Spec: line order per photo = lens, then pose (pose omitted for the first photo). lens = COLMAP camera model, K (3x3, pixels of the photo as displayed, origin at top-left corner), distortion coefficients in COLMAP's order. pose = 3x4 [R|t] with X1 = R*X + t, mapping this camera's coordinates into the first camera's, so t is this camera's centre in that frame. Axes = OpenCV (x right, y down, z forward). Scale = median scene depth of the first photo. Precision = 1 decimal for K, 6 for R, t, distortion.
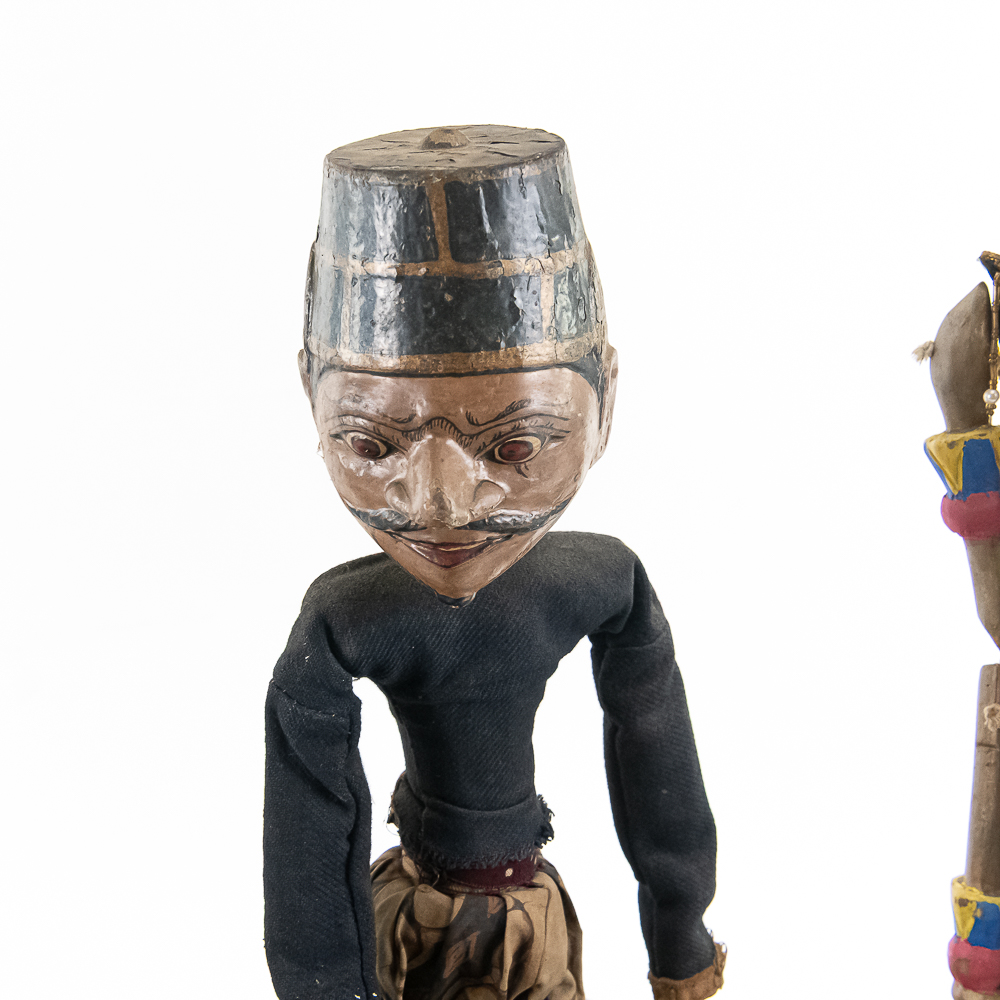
lens RADIAL K [[1477.8, 0, 500.0], [0, 1477.8, 500.0], [0, 0, 1]] dist [-0.009342, -0.052998]
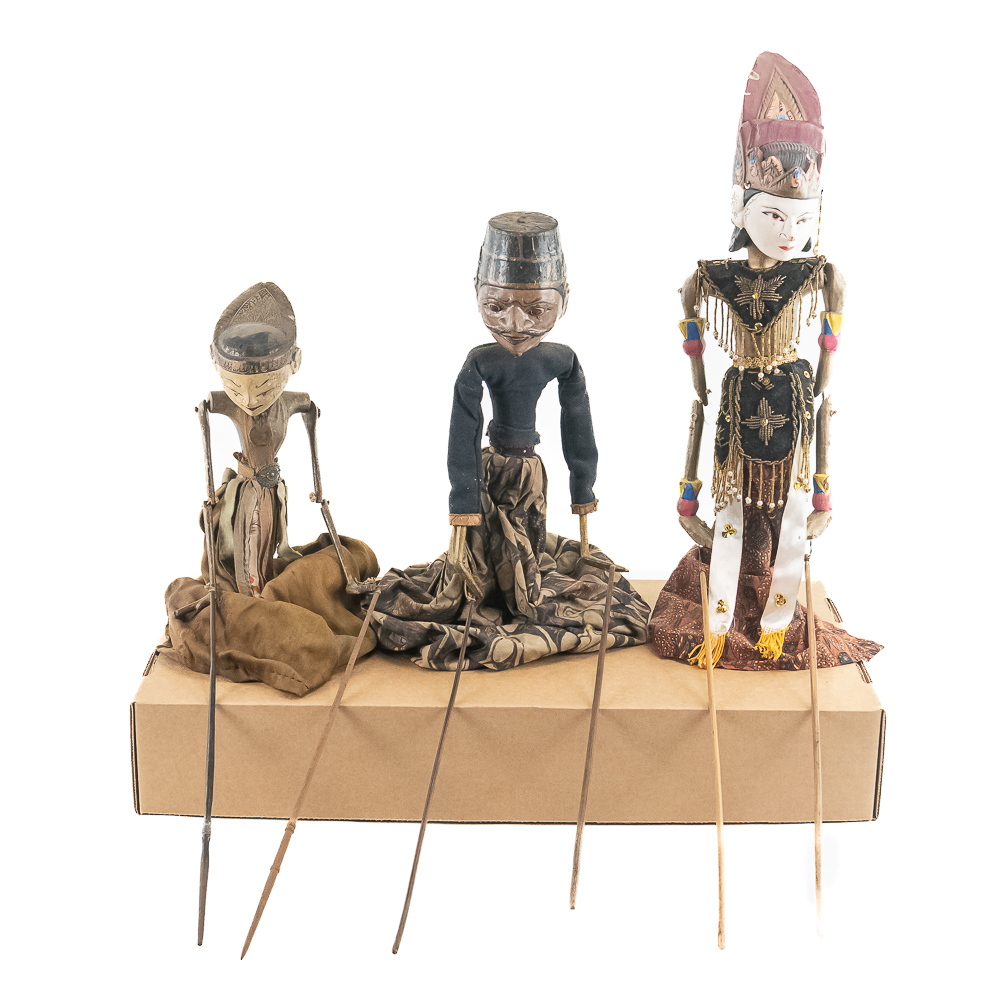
lens RADIAL K [[1848.4, 0, 500.0], [0, 1848.4, 500.0], [0, 0, 1]] dist [0.005526, 0.095857]
pose [[0.997127, 0.075159, -0.009418, -0.001650], [-0.074614, 0.996015, 0.048852, 0.194322], [0.013052, -0.048009, 0.998762, -3.258198]]
